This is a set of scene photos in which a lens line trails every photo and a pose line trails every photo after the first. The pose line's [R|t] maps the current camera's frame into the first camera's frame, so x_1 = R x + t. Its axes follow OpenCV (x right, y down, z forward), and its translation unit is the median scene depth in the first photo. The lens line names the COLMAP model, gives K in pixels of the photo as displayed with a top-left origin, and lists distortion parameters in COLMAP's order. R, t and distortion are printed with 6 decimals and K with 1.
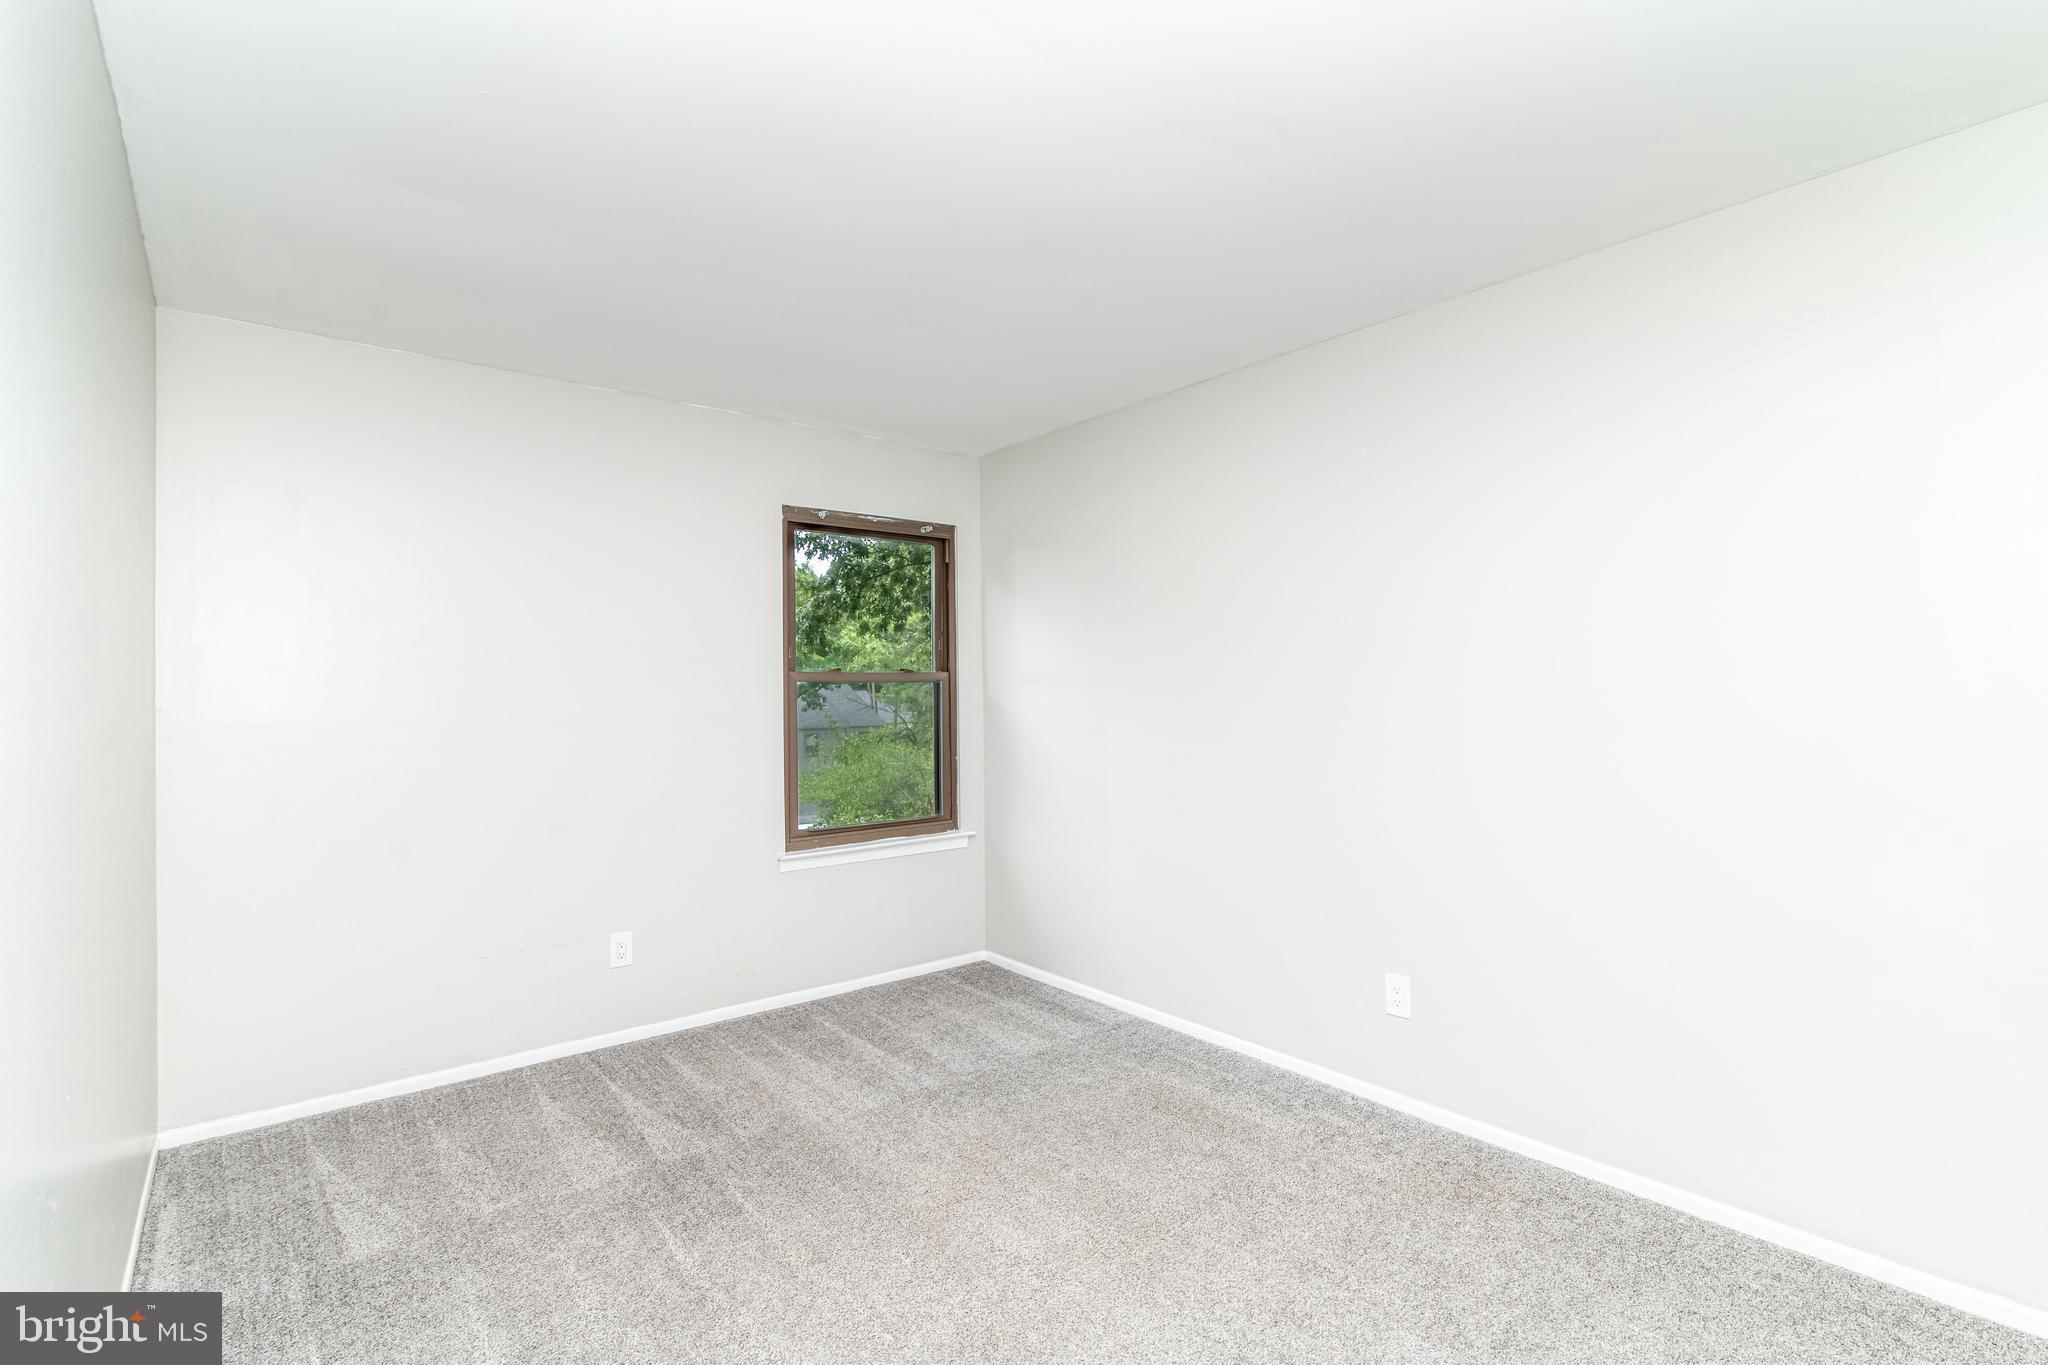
lens RADIAL K [[950.7, 0, 1019.8], [0, 950.7, 688.9], [0, 0, 1]] dist [-0.012907, -0.000386]
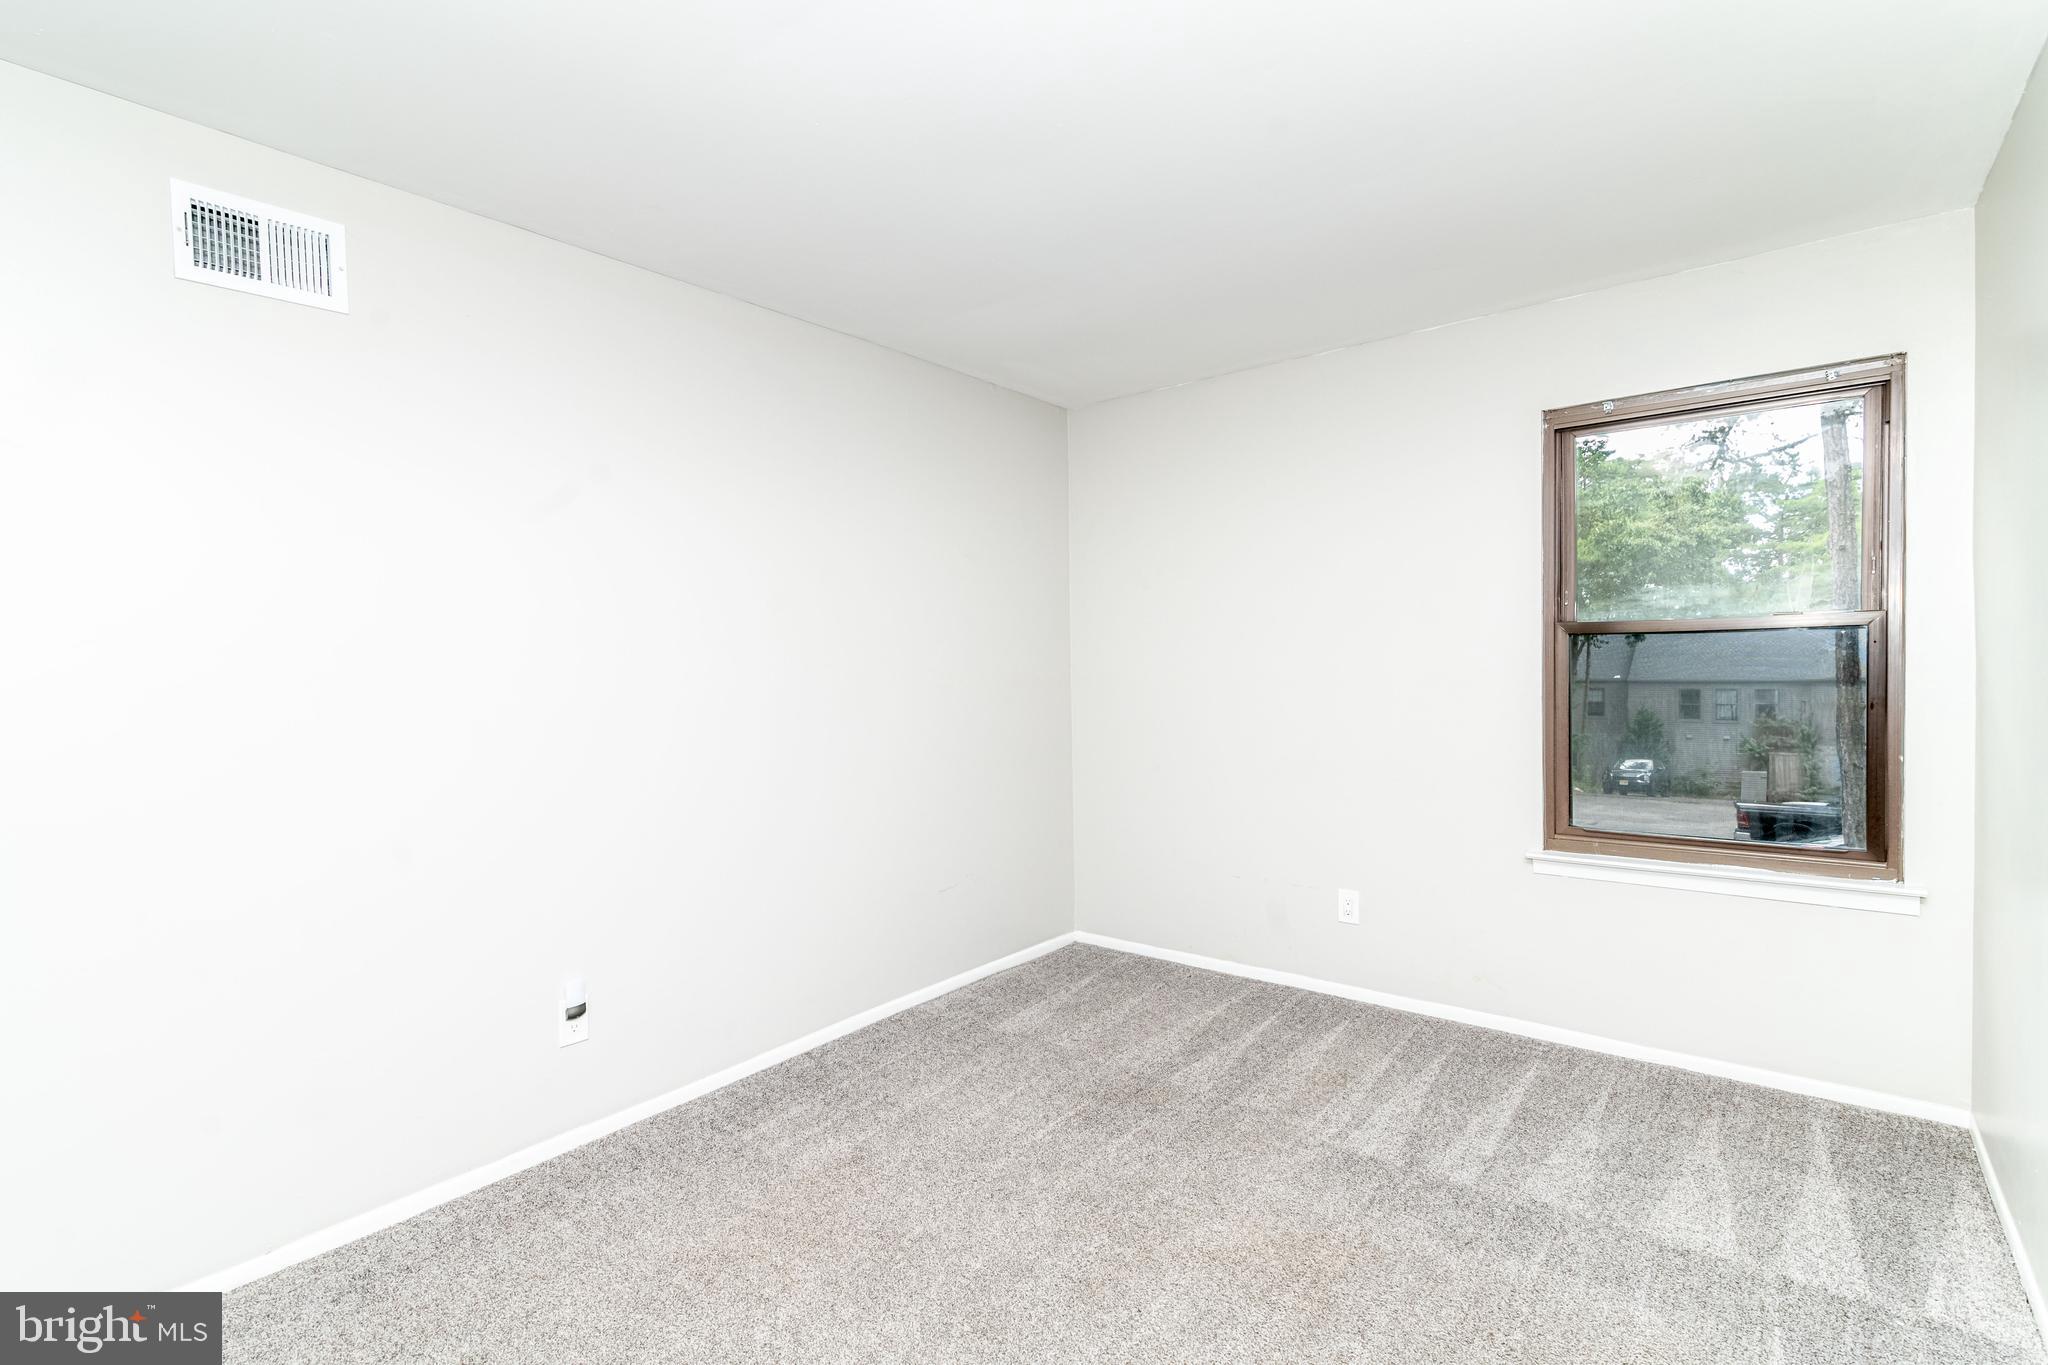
lens RADIAL K [[950.7, 0, 1018.7], [0, 950.7, 677.3], [0, 0, 1]] dist [-0.012907, -0.000386]
pose [[0.194259, 0.020933, -0.980727, 0.493178], [0.018242, 0.999522, 0.024948, -0.000241], [0.980781, -0.022737, 0.193784, 0.463107]]
